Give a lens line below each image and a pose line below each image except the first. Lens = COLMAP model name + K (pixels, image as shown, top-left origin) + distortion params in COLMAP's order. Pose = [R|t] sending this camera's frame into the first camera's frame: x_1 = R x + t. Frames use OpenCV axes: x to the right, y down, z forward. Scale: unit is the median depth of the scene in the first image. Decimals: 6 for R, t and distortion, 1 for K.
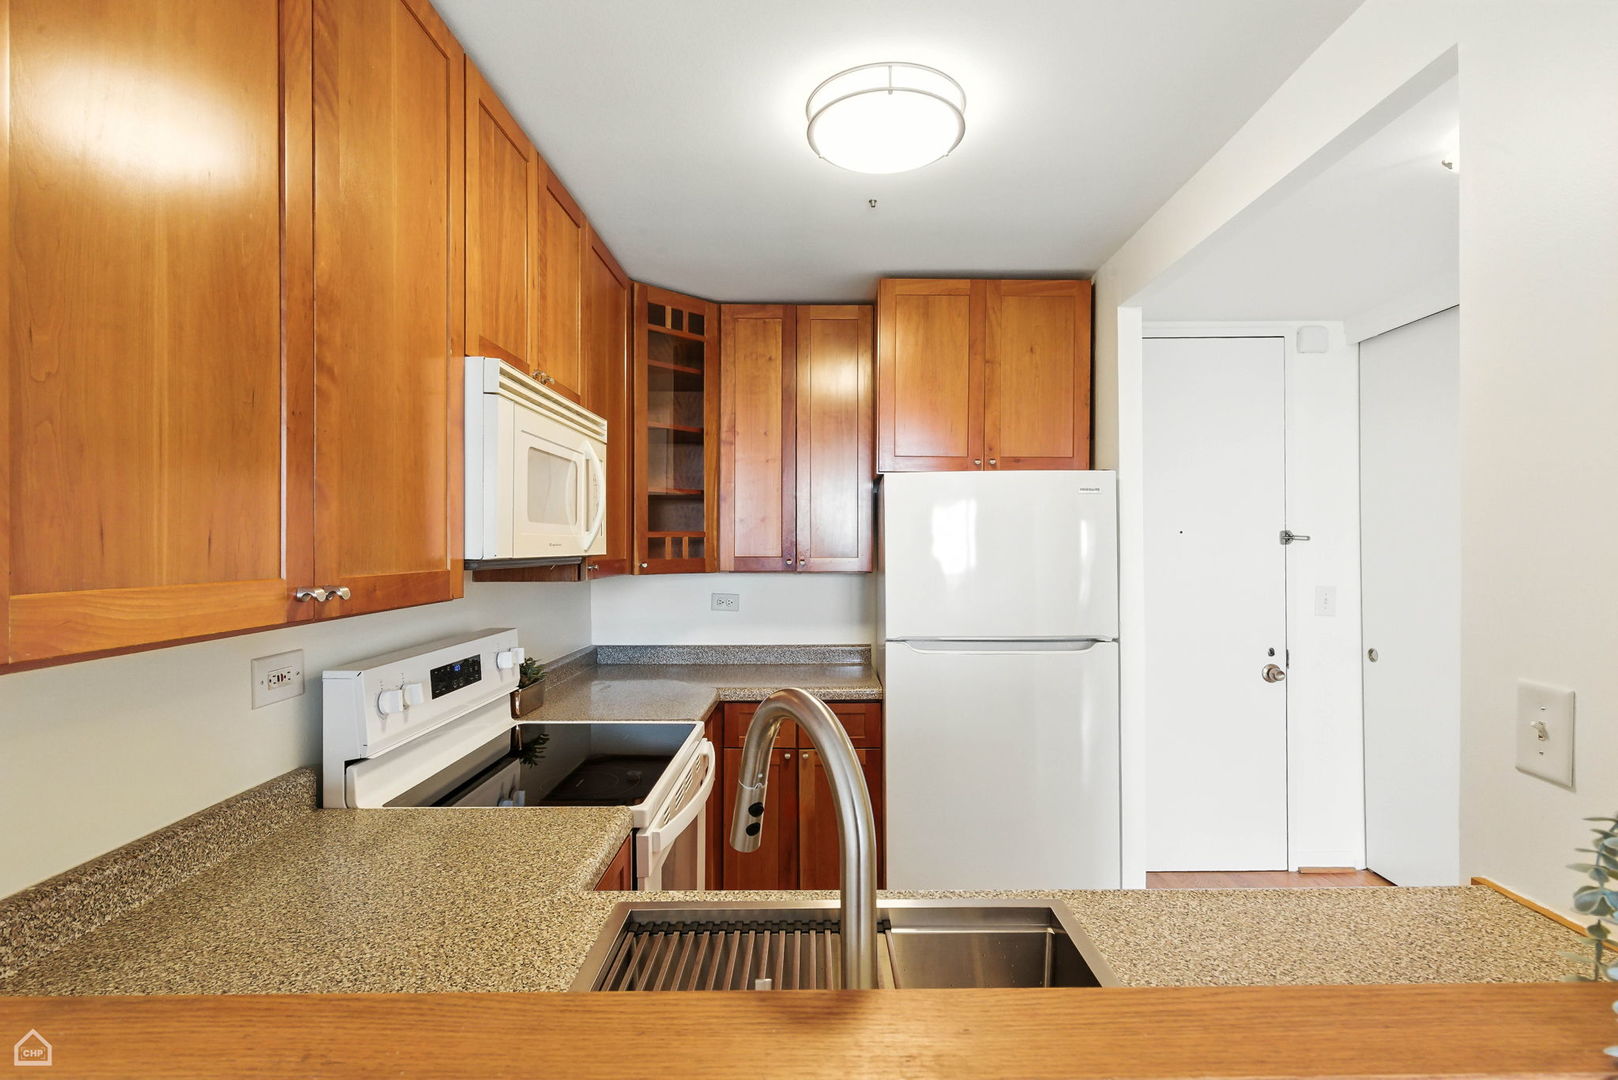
lens RADIAL K [[771.2, 0, 816.3], [0, 771.2, 542.0], [0, 0, 1]] dist [-0.000789, -0.000187]
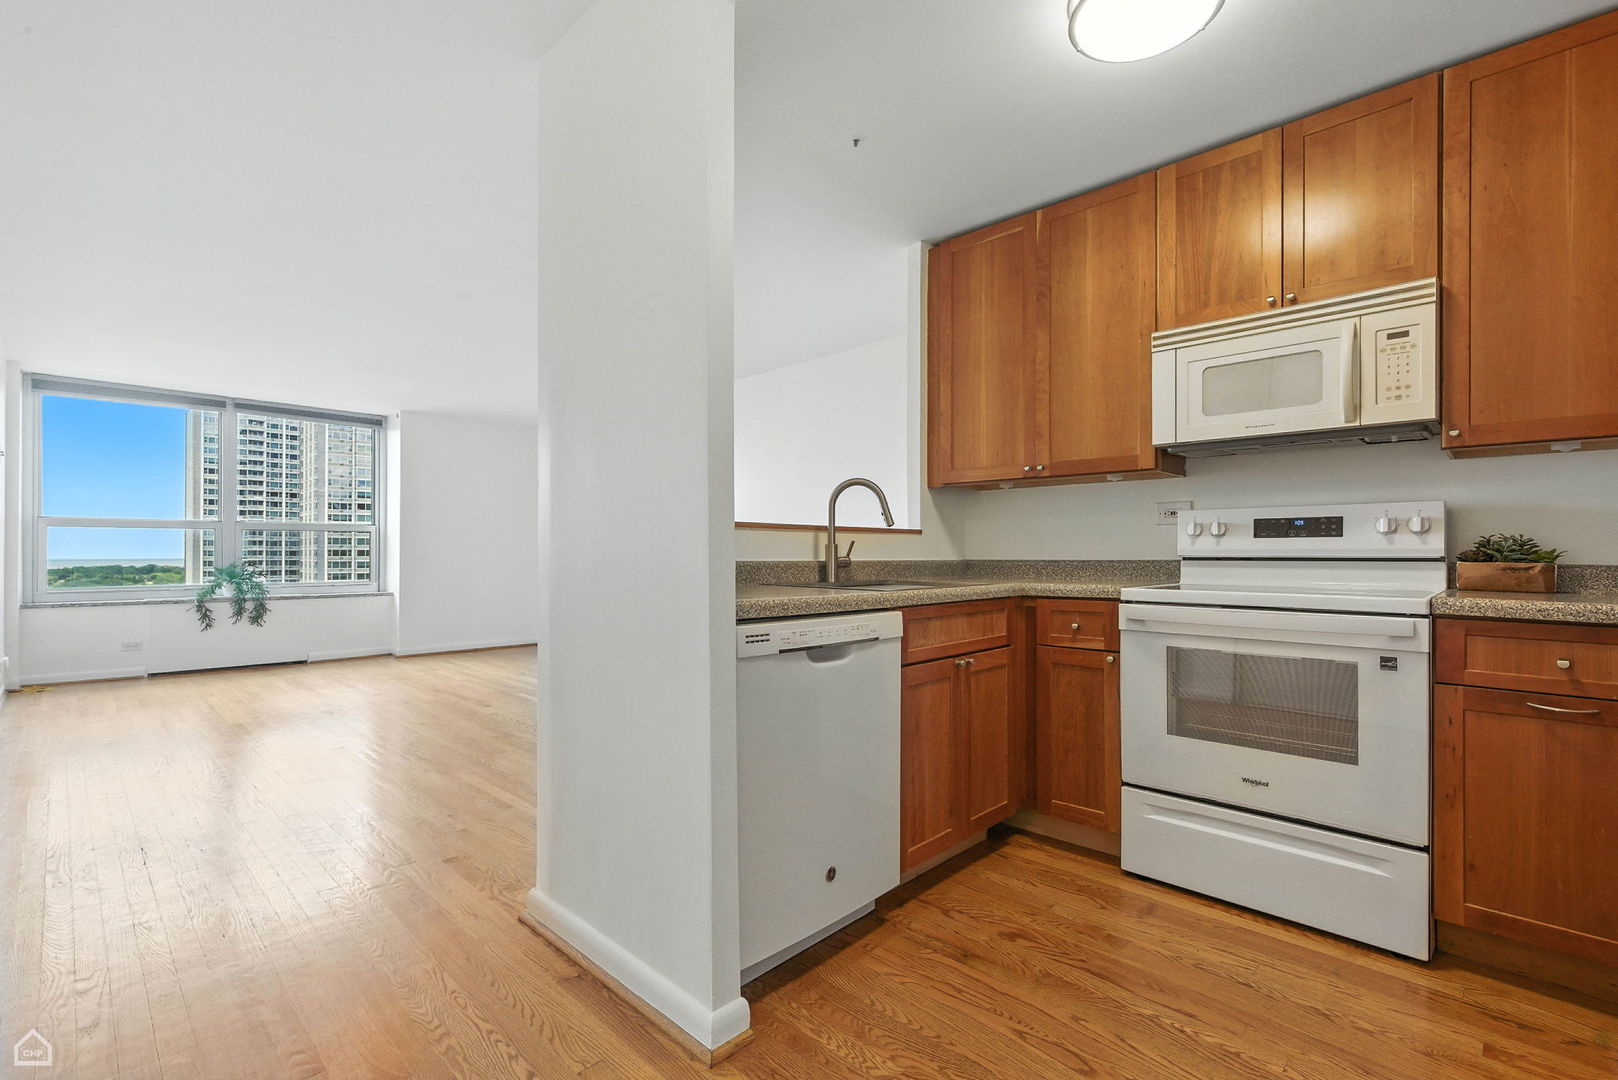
lens RADIAL K [[734.2, 0, 813.5], [0, 734.2, 547.6], [0, 0, 1]] dist [0.001535, 0.000455]
pose [[-0.691701, -0.002129, -0.722180, 0.712294], [0.001456, 0.999990, -0.004342, 0.139051], [0.722182, -0.004054, -0.691691, 0.840088]]
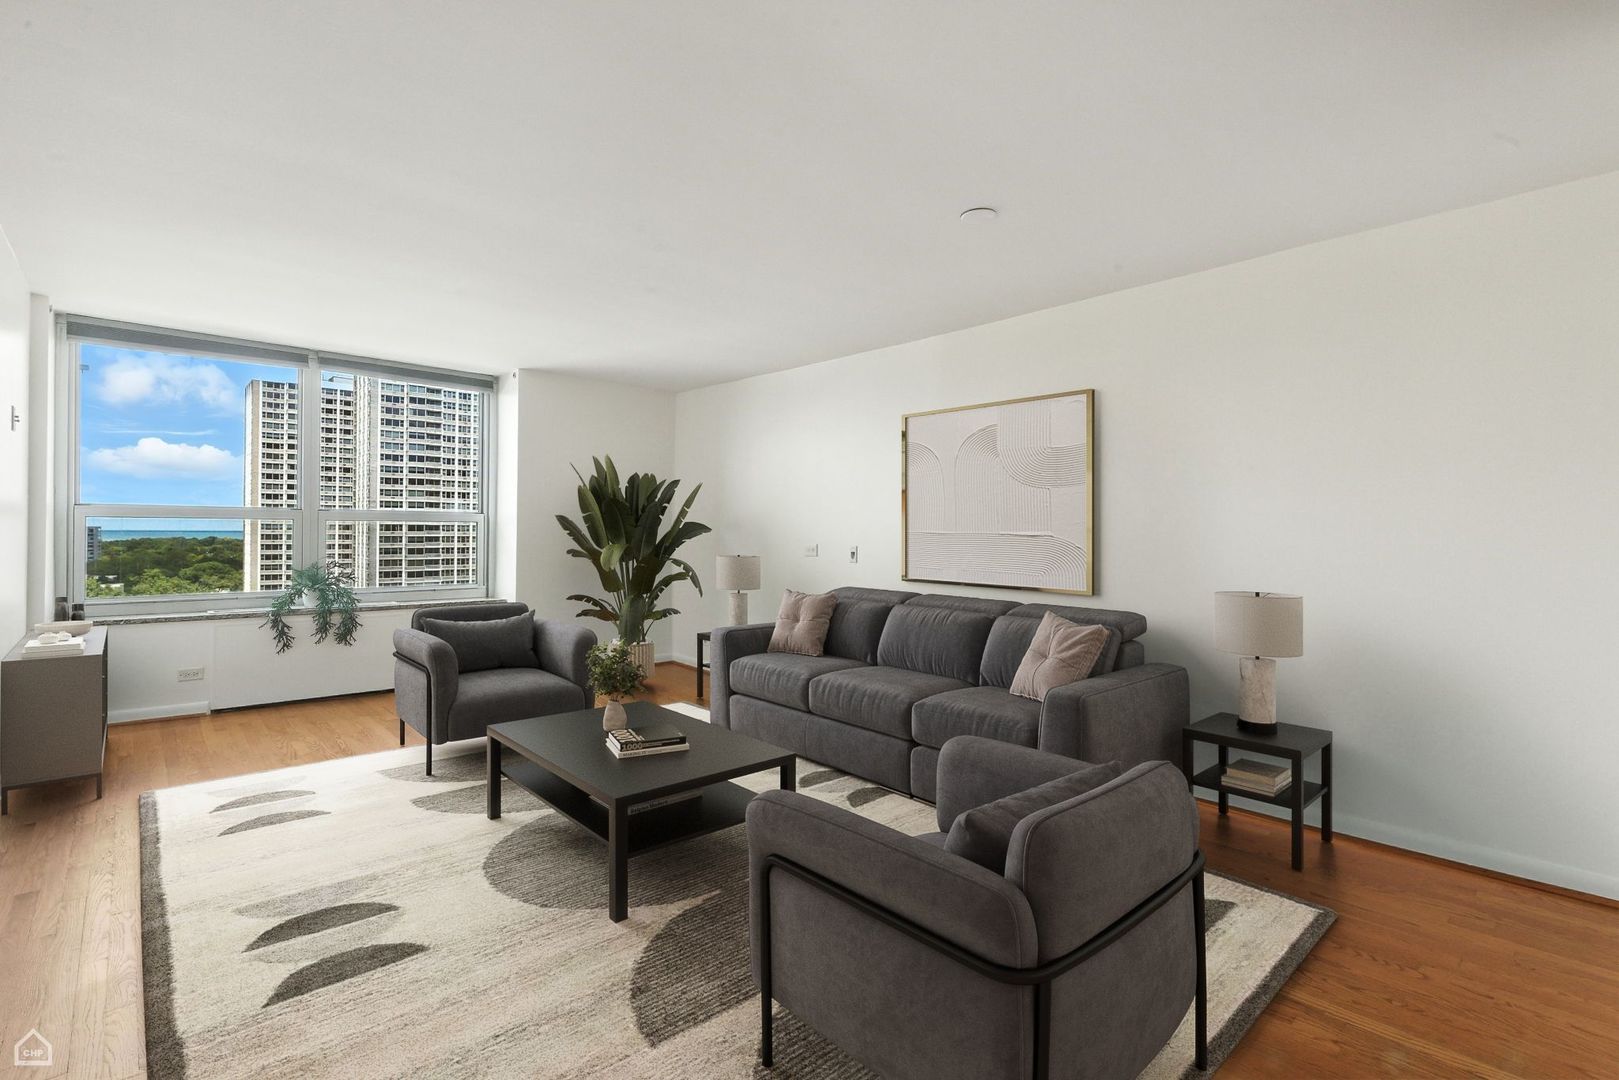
lens RADIAL K [[748.2, 0, 809.6], [0, 748.2, 529.1], [0, 0, 1]] dist [0.001835, 0.000213]
pose [[-0.733748, -0.004908, -0.679404, 0.664400], [-0.007653, 0.999970, 0.001042, 0.082110], [0.679379, 0.005963, -0.733763, 0.105555]]
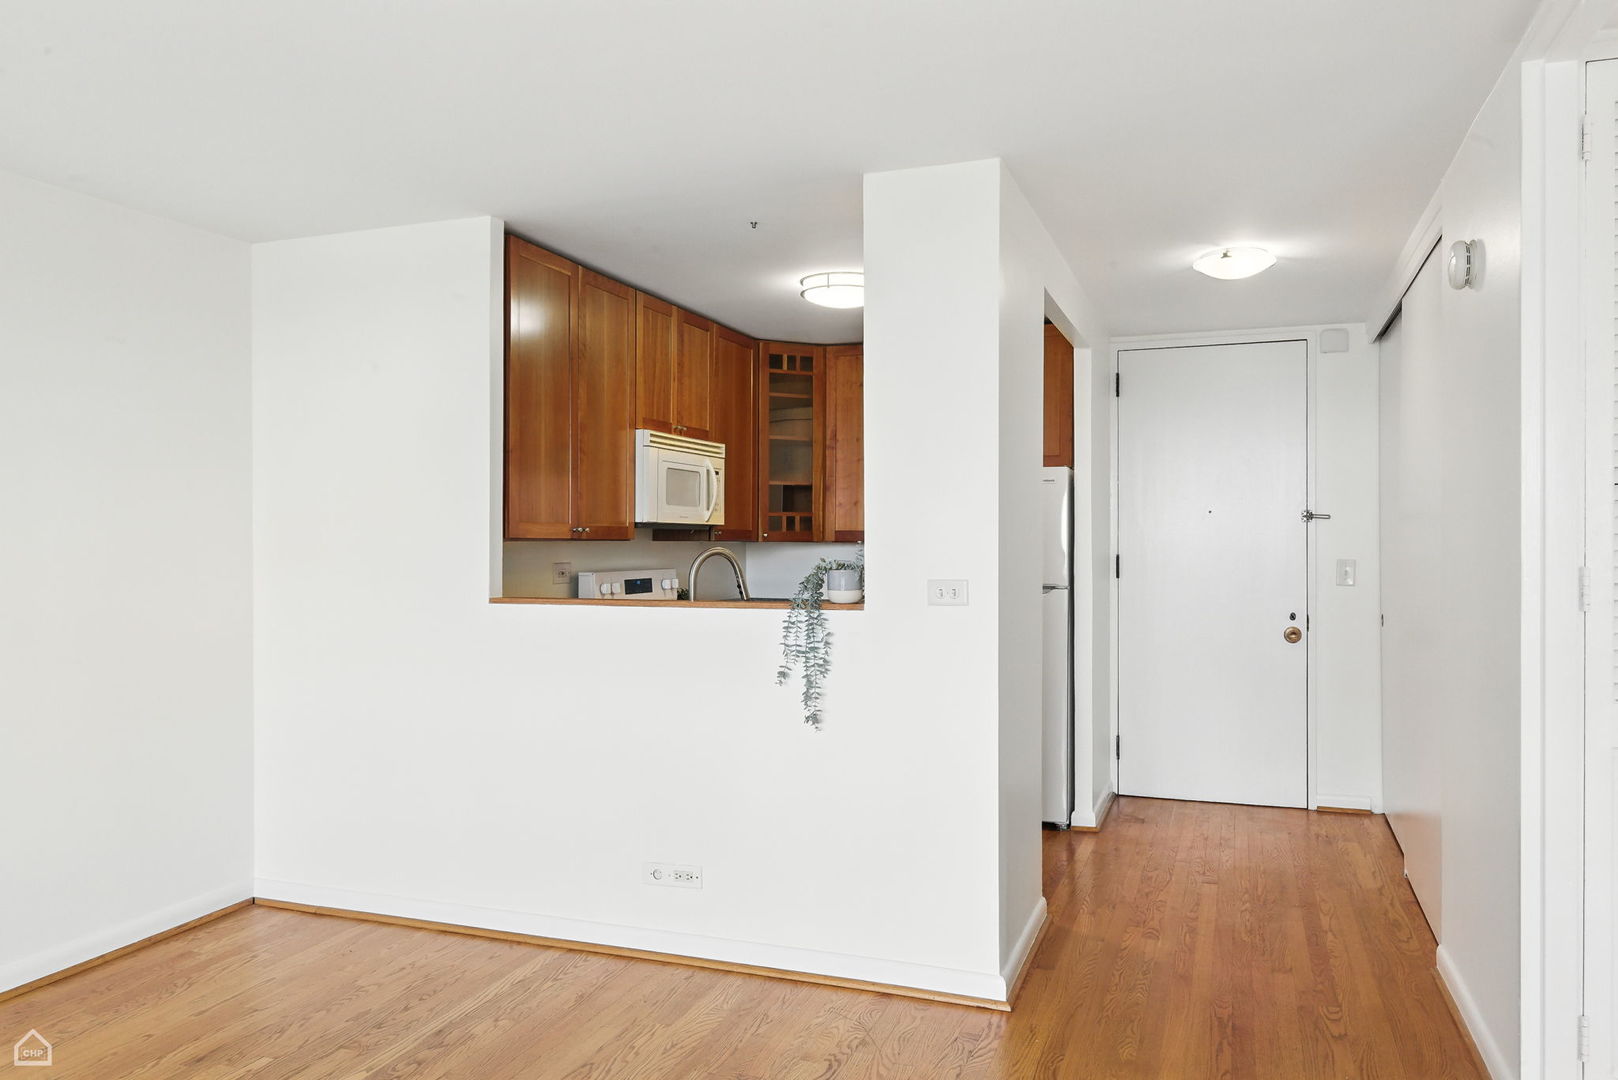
lens RADIAL K [[1146.5, 0, 821.4], [0, 1146.5, 541.4], [0, 0, 1]] dist [0.001054, -0.002296]
pose [[0.942295, 0.003577, -0.334764, 0.588533], [-0.003411, 0.999994, 0.001083, 0.037812], [0.334765, 0.000122, 0.942301, -0.983105]]
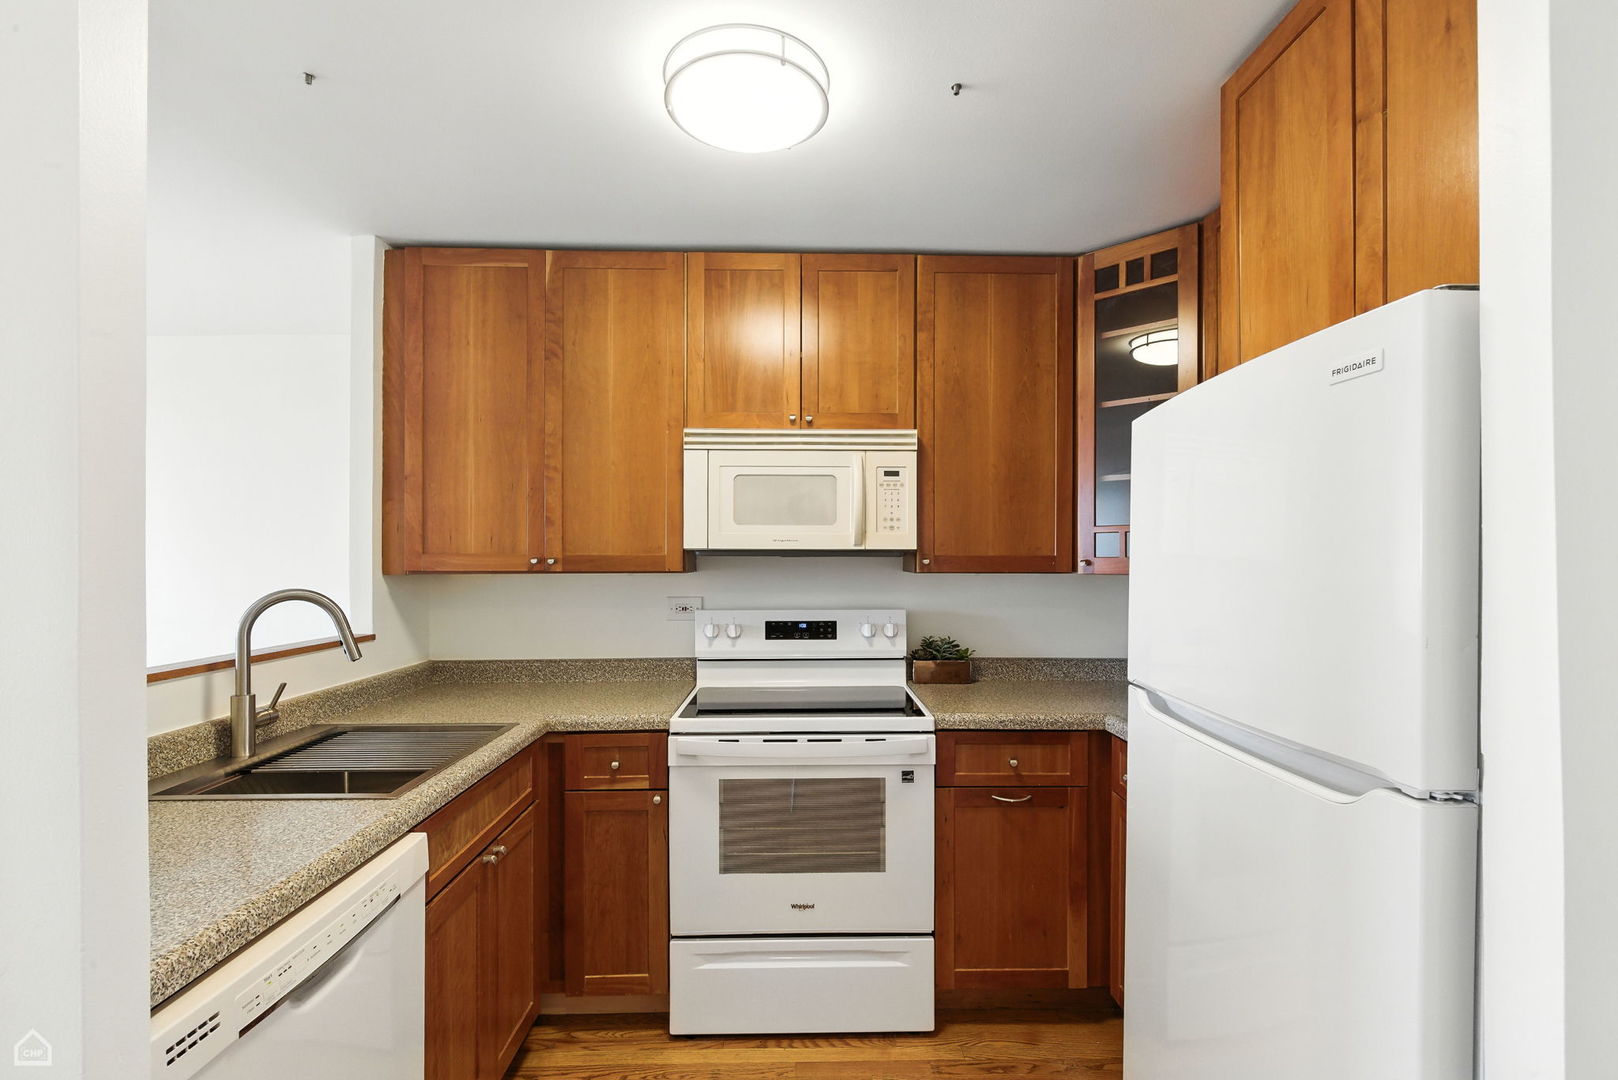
lens RADIAL K [[739.5, 0, 815.6], [0, 739.5, 553.0], [0, 0, 1]] dist [0.000456, -0.000144]
pose [[0.034511, -0.001913, -0.999402, 0.622429], [0.002053, 0.999996, -0.001844, 0.017702], [0.999402, -0.001988, 0.034515, 0.639802]]
